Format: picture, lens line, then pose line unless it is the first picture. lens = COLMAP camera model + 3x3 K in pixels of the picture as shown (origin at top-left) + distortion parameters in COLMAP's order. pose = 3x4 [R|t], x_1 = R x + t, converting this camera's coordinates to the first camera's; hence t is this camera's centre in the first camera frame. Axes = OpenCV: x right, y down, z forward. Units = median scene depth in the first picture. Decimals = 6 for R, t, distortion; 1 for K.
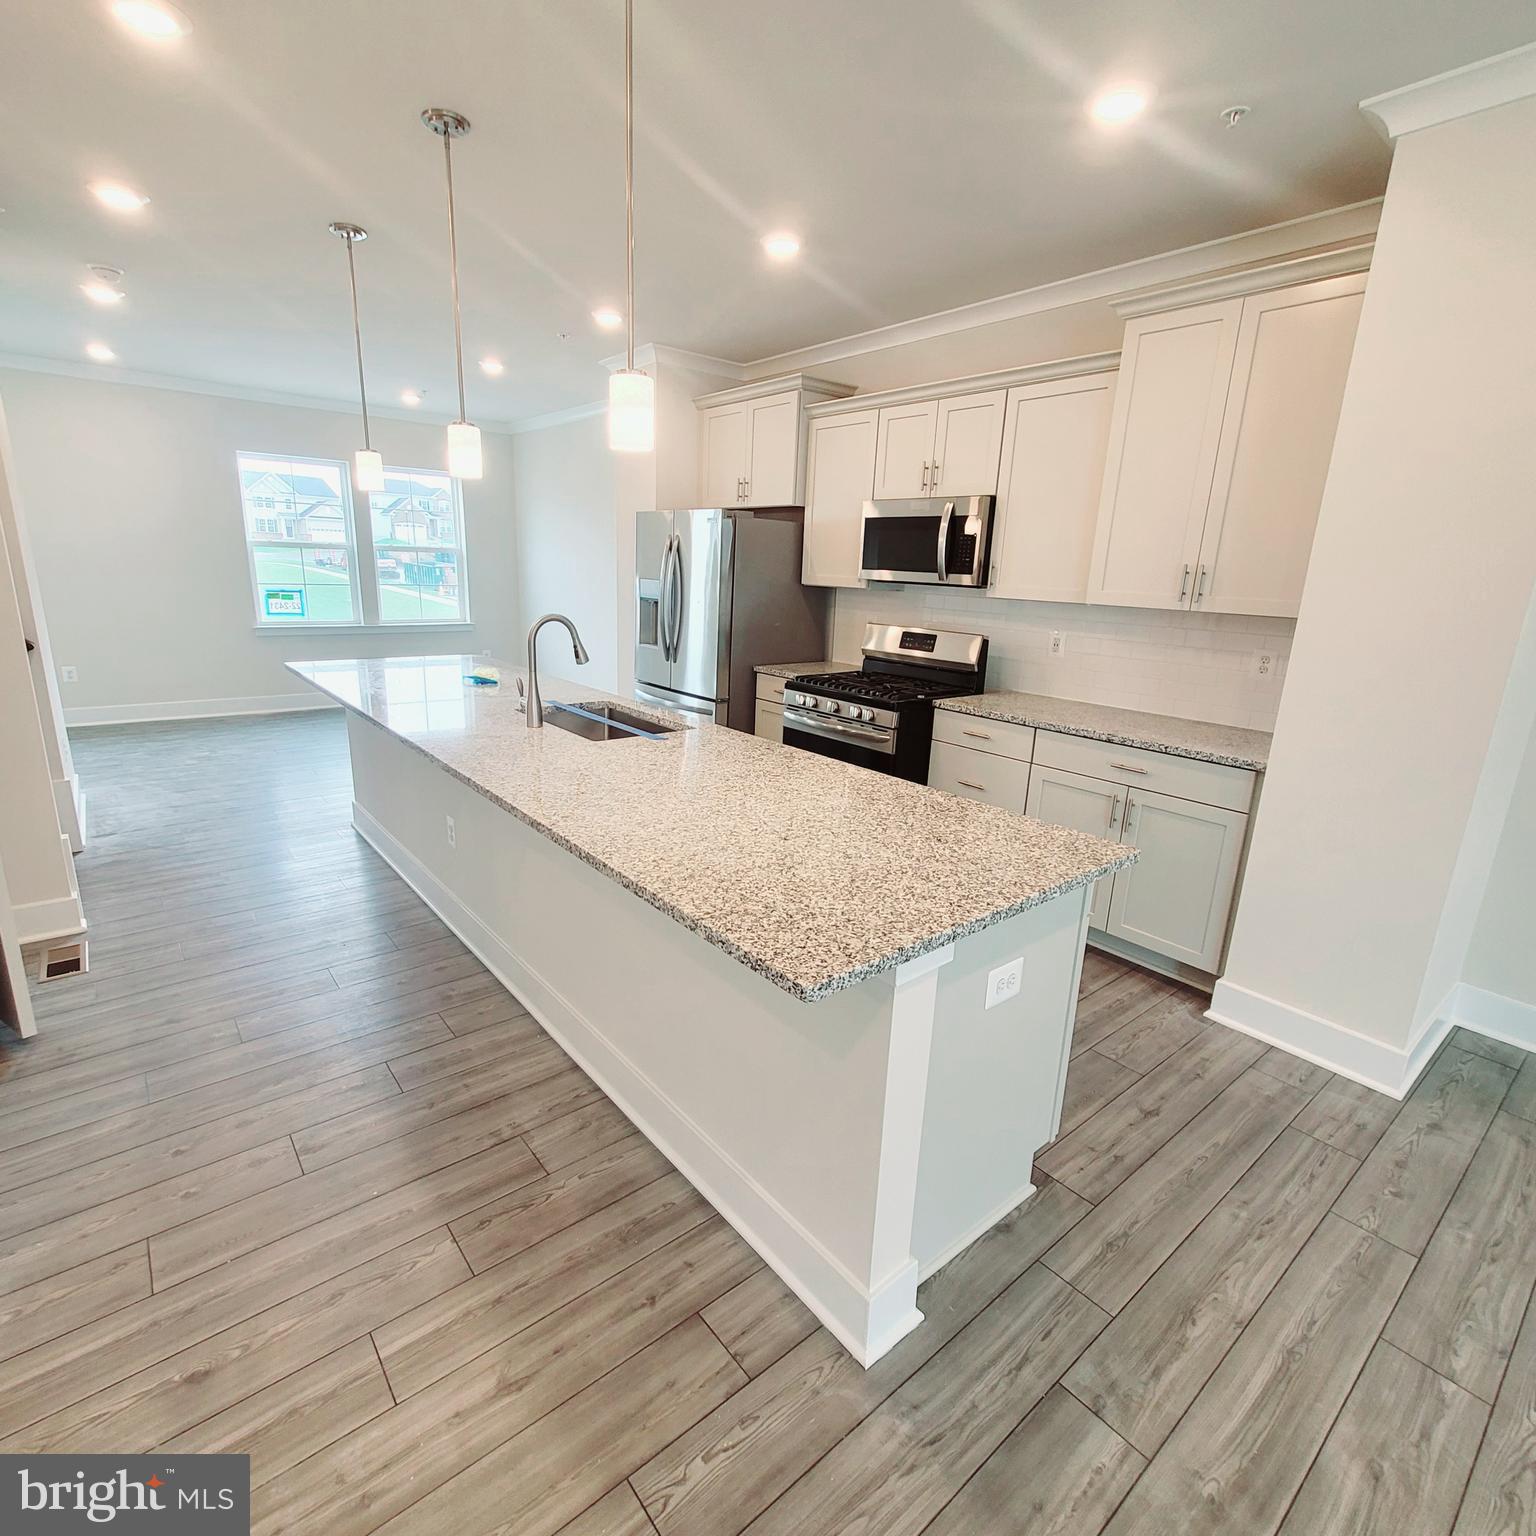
lens RADIAL K [[830.4, 0, 750.1], [0, 830.4, 776.2], [0, 0, 1]] dist [0.025159, 0.000105]
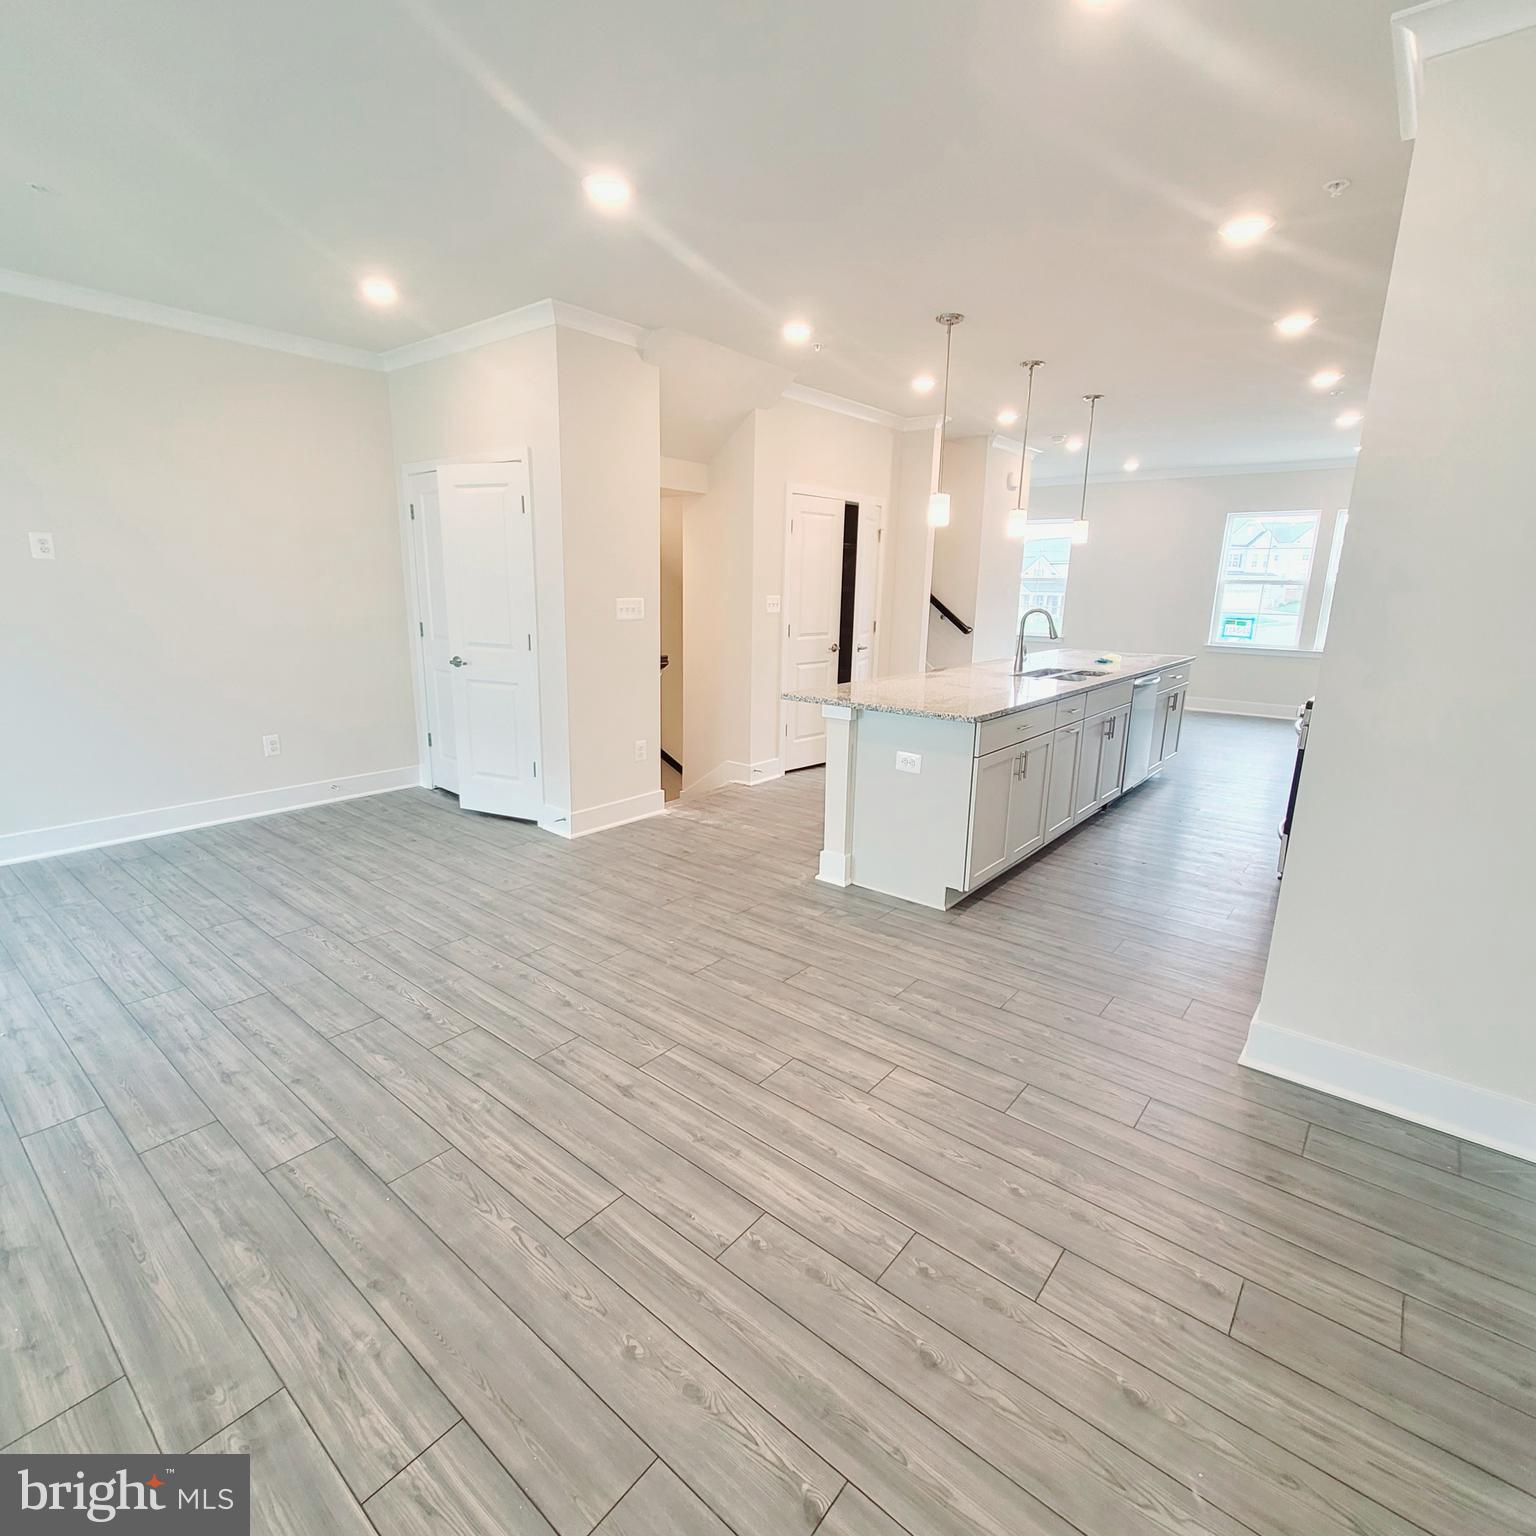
lens RADIAL K [[830.4, 0, 750.1], [0, 830.4, 776.2], [0, 0, 1]] dist [0.025159, 0.000105]
pose [[0.166459, 0.193723, -0.966831, 2.074307], [-0.253768, 0.955900, 0.147841, 0.051020], [0.952834, 0.220742, 0.208278, 0.150400]]
